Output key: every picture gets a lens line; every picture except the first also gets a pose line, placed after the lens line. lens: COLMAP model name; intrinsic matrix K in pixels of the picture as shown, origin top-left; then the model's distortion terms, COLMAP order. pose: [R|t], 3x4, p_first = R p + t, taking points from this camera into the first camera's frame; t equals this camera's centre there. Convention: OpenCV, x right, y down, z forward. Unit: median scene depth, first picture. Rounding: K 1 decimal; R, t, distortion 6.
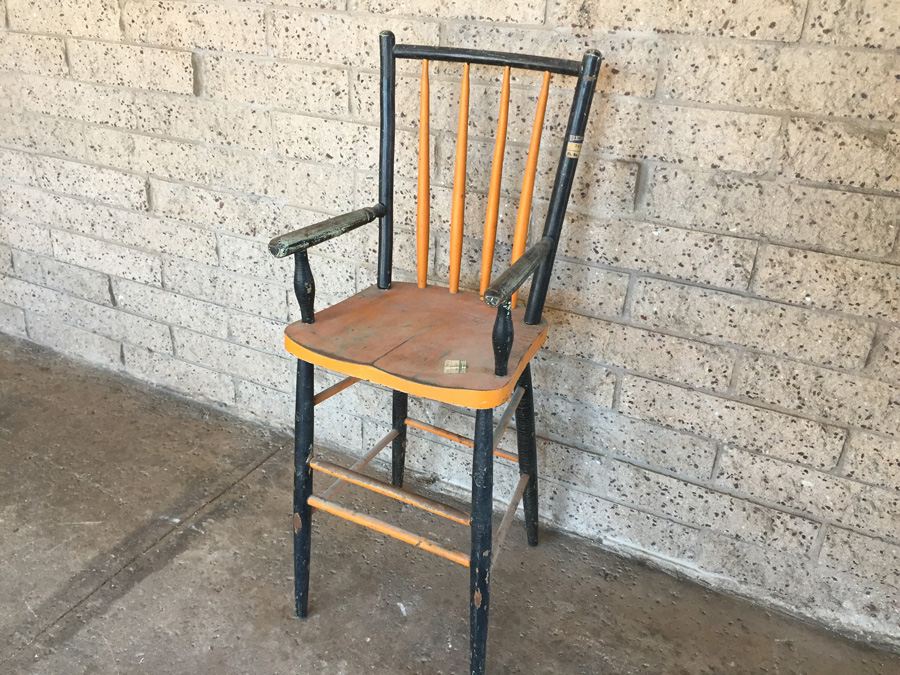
lens RADIAL K [[776.1, 0, 444.2], [0, 776.1, 340.3], [0, 0, 1]] dist [0.087764, -0.141318]
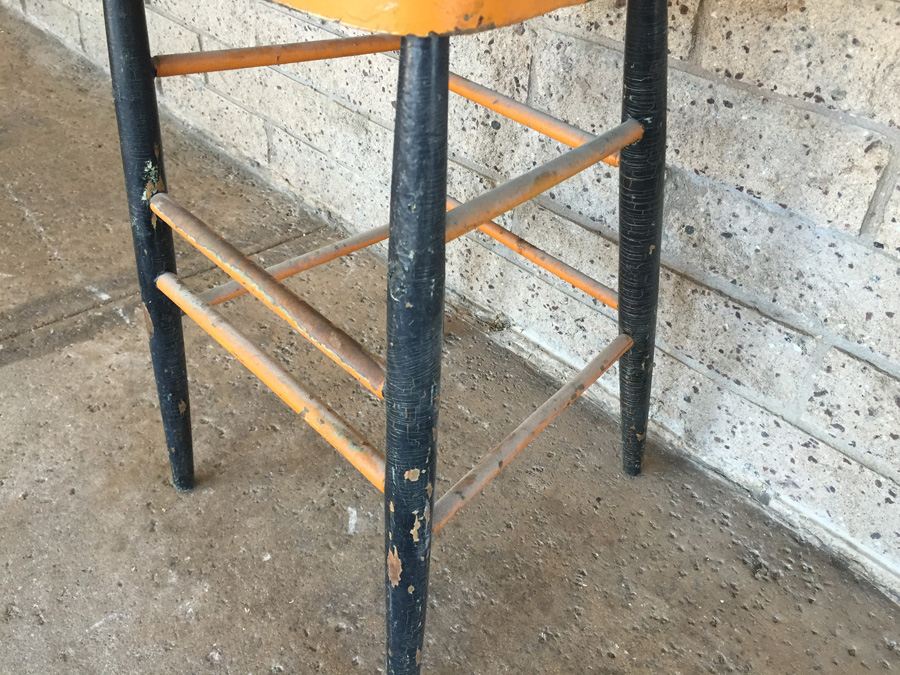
lens RADIAL K [[776.1, 0, 440.5], [0, 776.1, 337.5], [0, 0, 1]] dist [0.087764, -0.141318]
pose [[0.938920, 0.214508, -0.269102, 0.127797], [-0.167699, 0.968032, 0.186525, 0.103077], [0.300510, -0.130004, 0.944877, 0.511362]]
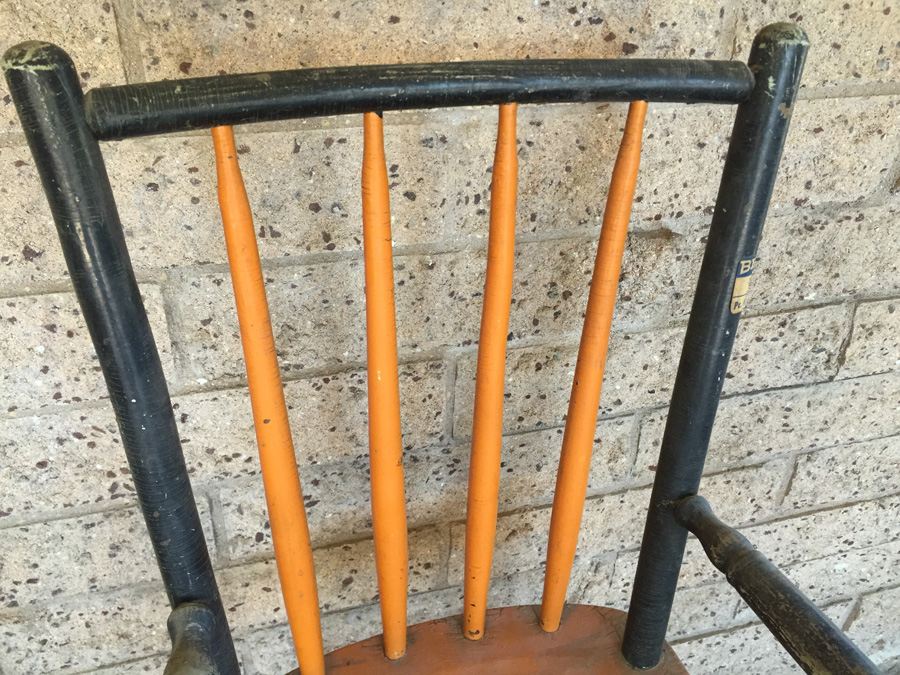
lens RADIAL K [[776.1, 0, 446.3], [0, 776.1, 335.2], [0, 0, 1]] dist [0.087764, -0.141318]
pose [[0.717534, -0.385504, 0.580113, -0.132009], [0.295541, 0.922685, 0.247603, -0.284686], [-0.630714, -0.006217, 0.775991, 0.626400]]
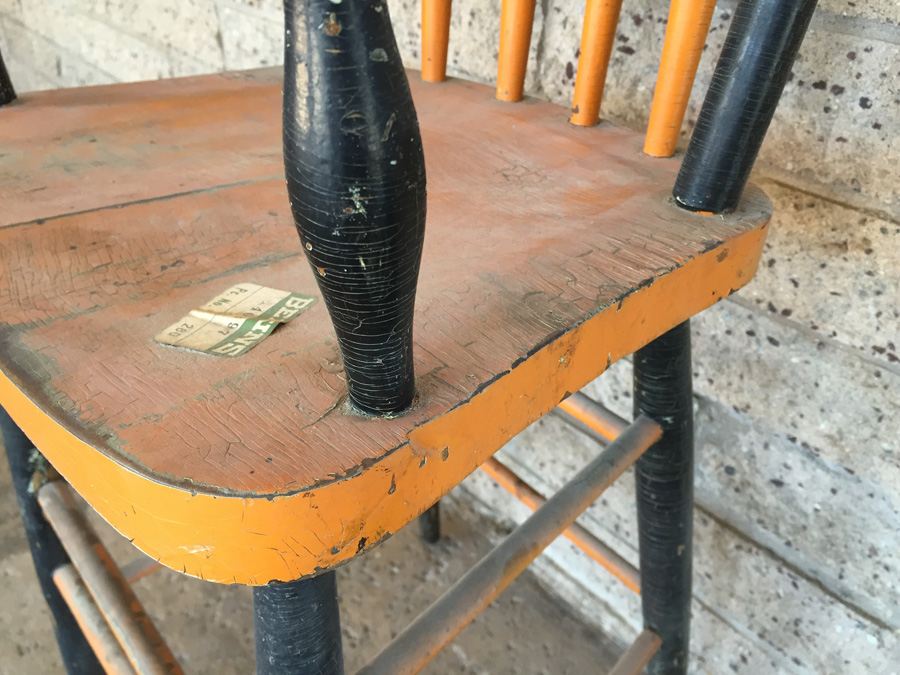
lens RADIAL K [[776.1, 0, 451.2], [0, 776.1, 335.7], [0, 0, 1]] dist [0.087764, -0.141318]
pose [[0.928955, 0.190030, -0.317696, 0.108292], [-0.160596, 0.980102, 0.116660, 0.002870], [0.333544, -0.057351, 0.940989, 0.623883]]
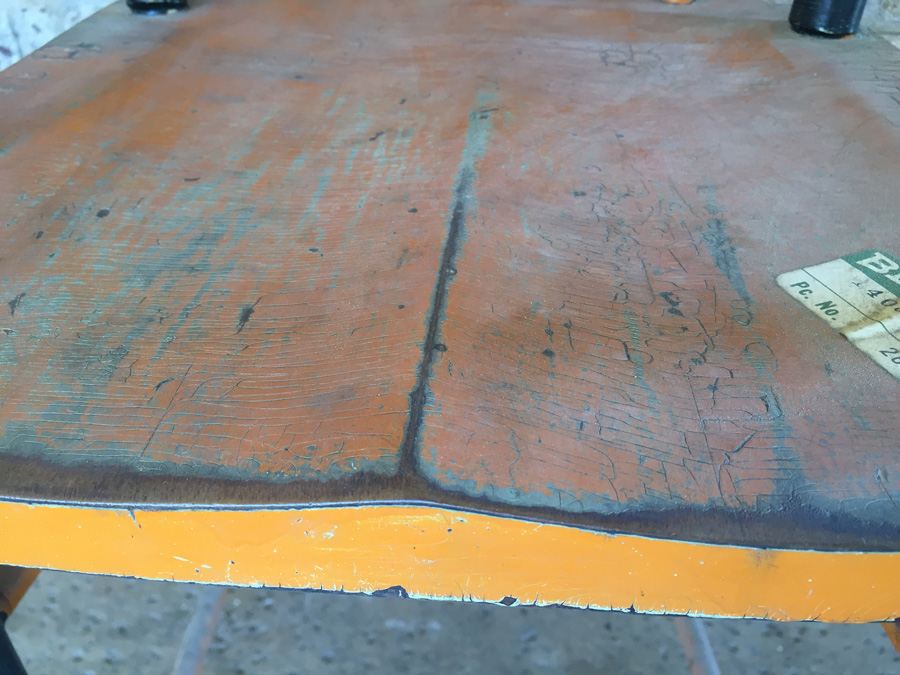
lens RADIAL K [[776.1, 0, 448.3], [0, 776.1, 345.1], [0, 0, 1]] dist [0.087764, -0.141318]
pose [[0.918768, -0.265012, 0.292632, -0.087907], [0.192087, 0.947641, 0.255106, -0.012518], [-0.344916, -0.178173, 0.921568, 0.680082]]
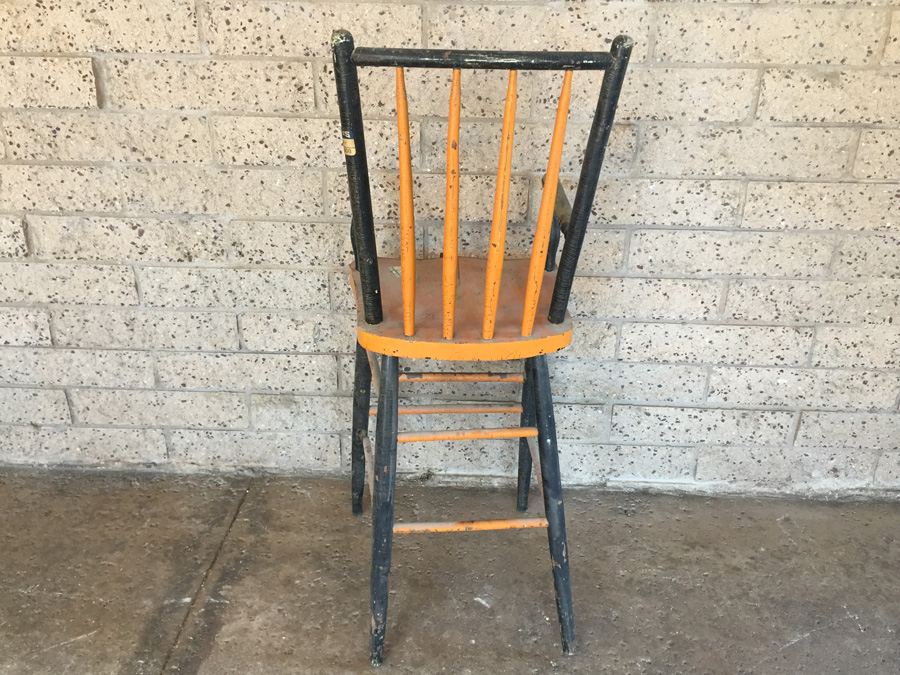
lens RADIAL K [[776.1, 0, 445.6], [0, 776.1, 339.9], [0, 0, 1]] dist [0.087764, -0.141318]
pose [[0.901038, -0.207440, 0.380920, -0.401892], [0.206039, 0.977510, 0.044958, -0.033036], [-0.381679, 0.037976, 0.923514, 0.097638]]
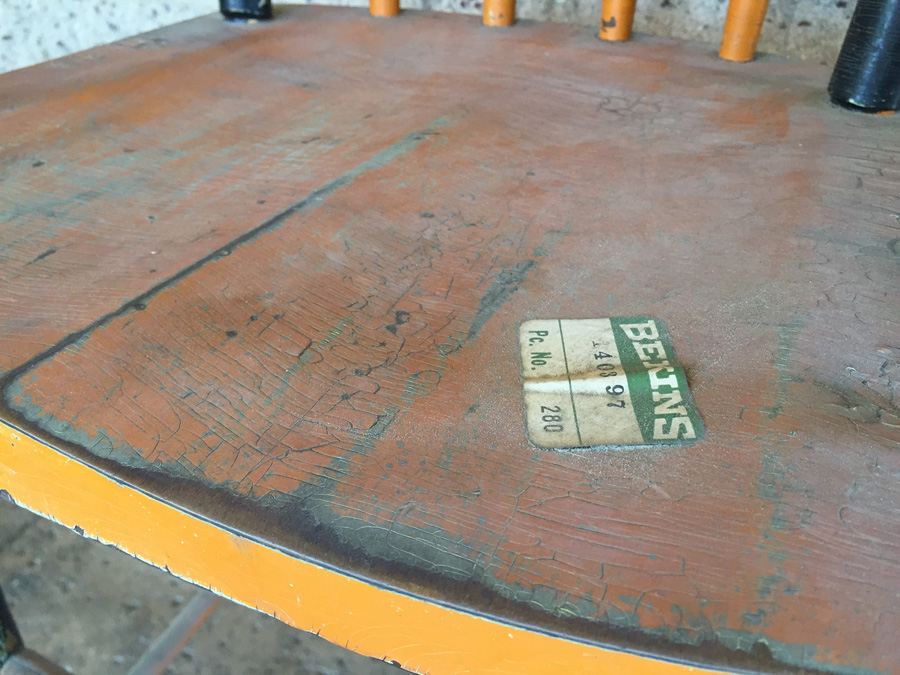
lens RADIAL K [[776.1, 0, 444.6], [0, 776.1, 341.2], [0, 0, 1]] dist [0.087764, -0.141318]
pose [[0.999170, -0.040735, 0.000789, -0.011250], [0.040021, 0.984918, 0.168327, 0.001700], [-0.007634, -0.168156, 0.985731, 0.659078]]
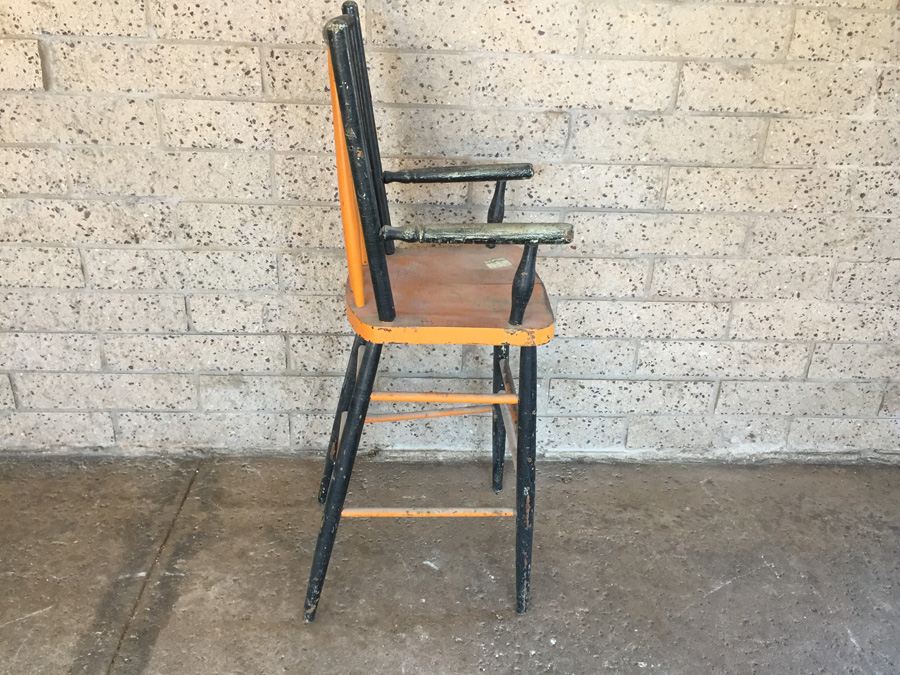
lens RADIAL K [[776.1, 0, 449.3], [0, 776.1, 342.5], [0, 0, 1]] dist [0.087764, -0.141318]
pose [[0.861146, -0.221325, 0.457649, -0.441668], [0.215463, 0.974296, 0.065752, -0.007028], [-0.460438, 0.041984, 0.886698, 0.059507]]
